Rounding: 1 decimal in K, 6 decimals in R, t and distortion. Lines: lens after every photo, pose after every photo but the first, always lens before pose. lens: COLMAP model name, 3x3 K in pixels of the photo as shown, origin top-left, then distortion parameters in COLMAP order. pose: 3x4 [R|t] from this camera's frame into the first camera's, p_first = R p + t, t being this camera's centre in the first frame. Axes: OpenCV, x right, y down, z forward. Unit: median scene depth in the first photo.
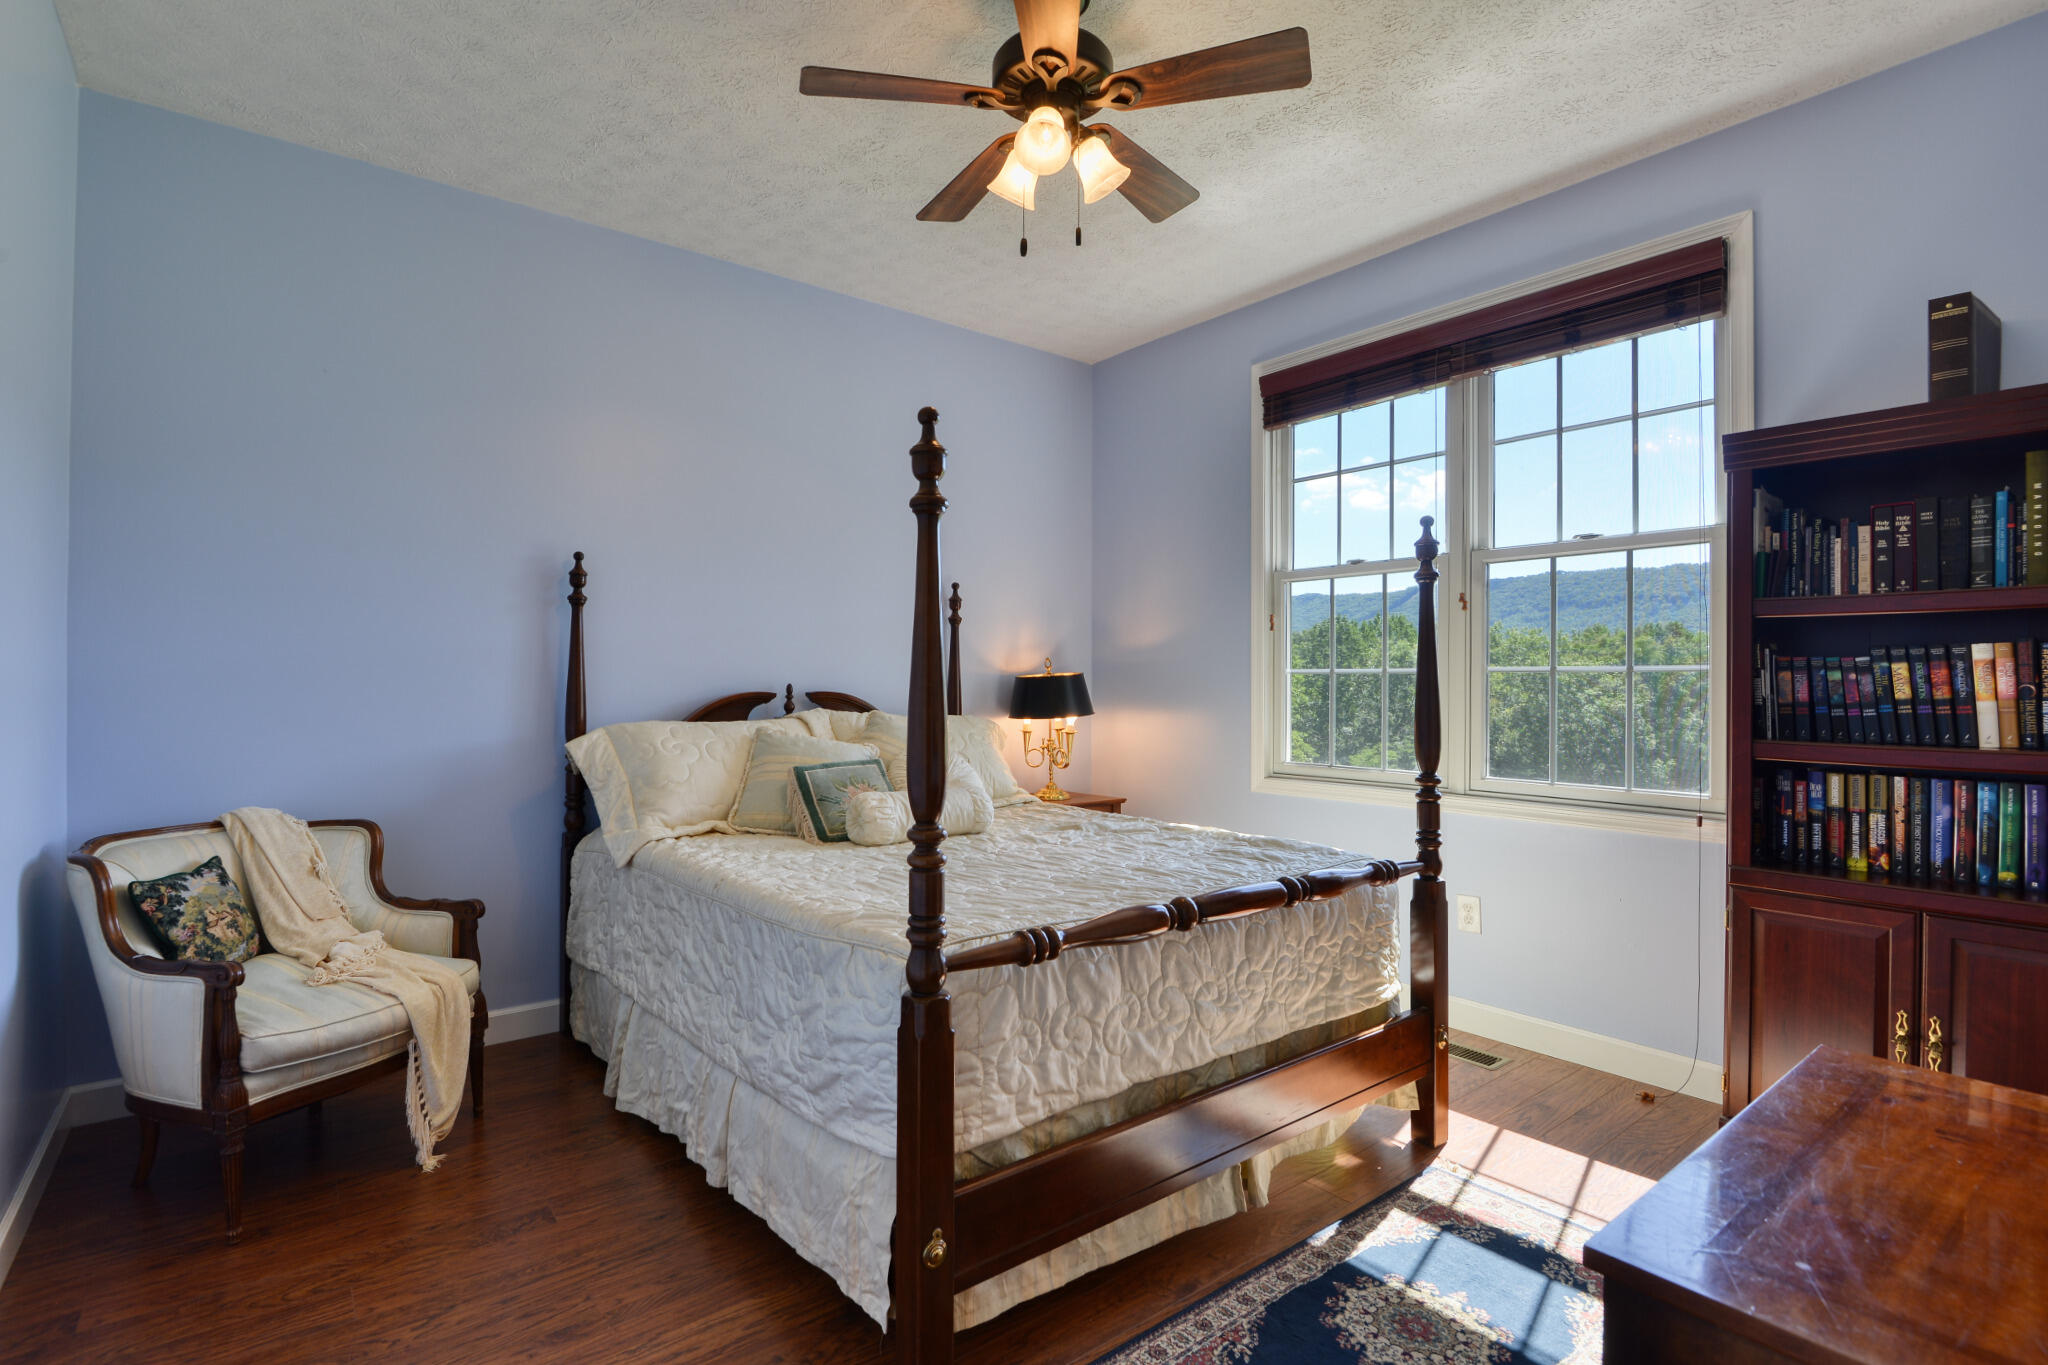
lens RADIAL K [[975.1, 0, 1024.0], [0, 975.1, 682.5], [0, 0, 1]] dist [-0.002135, -0.000432]
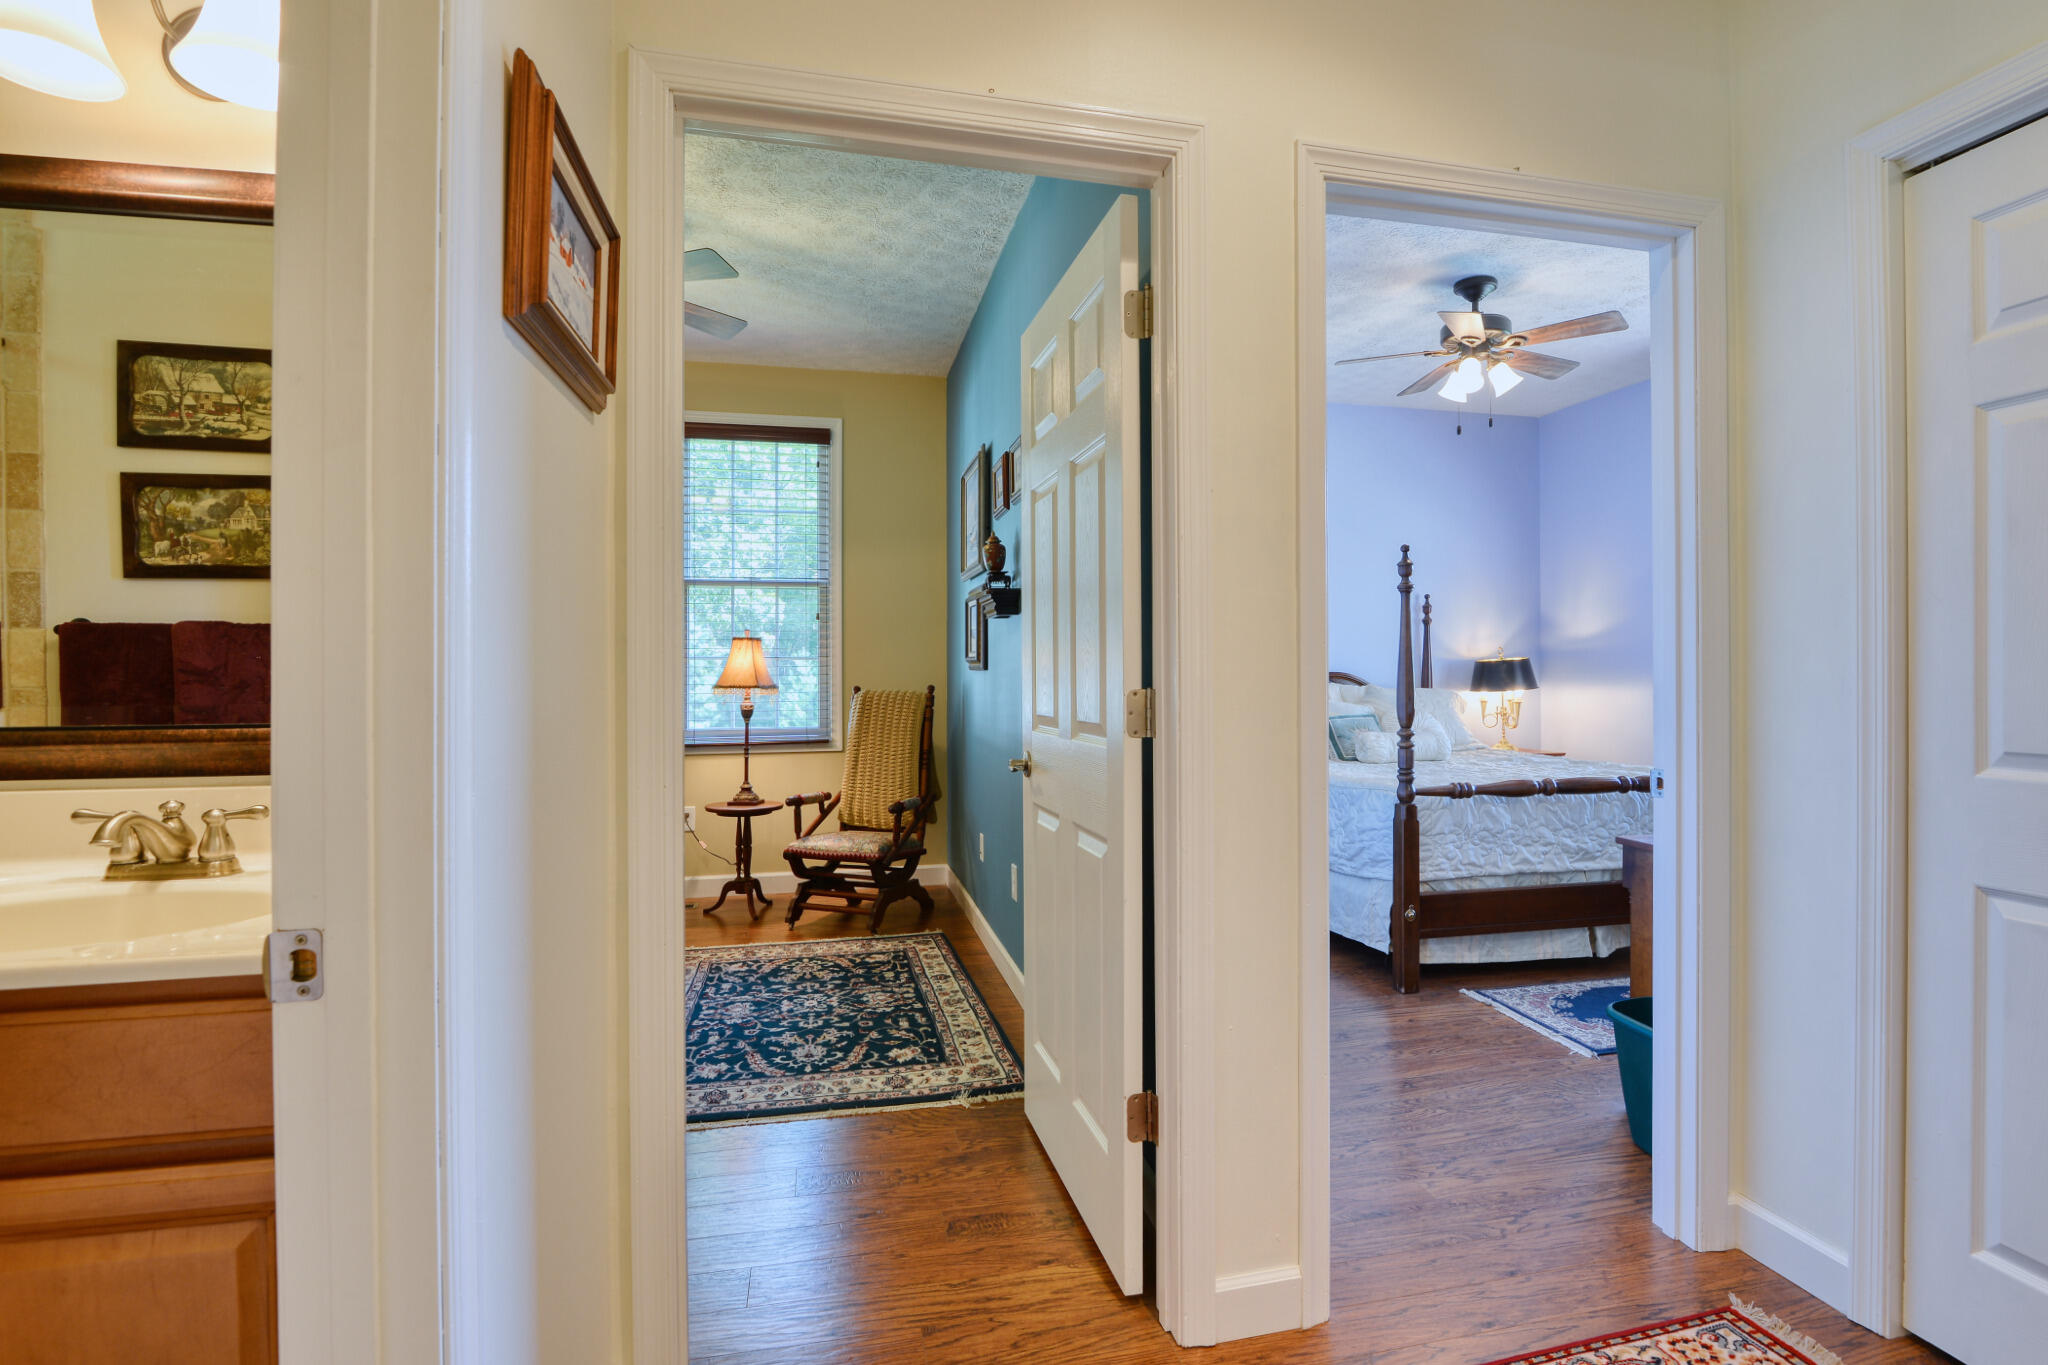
lens RADIAL K [[1020.4, 0, 1024.0], [0, 1020.4, 682.5], [0, 0, 1]] dist [-0.018456, 0.002272]
pose [[0.896854, -0.003711, -0.442312, 0.133389], [0.011316, 0.999830, 0.014556, -0.007469], [0.442183, -0.018060, 0.896743, -1.338308]]
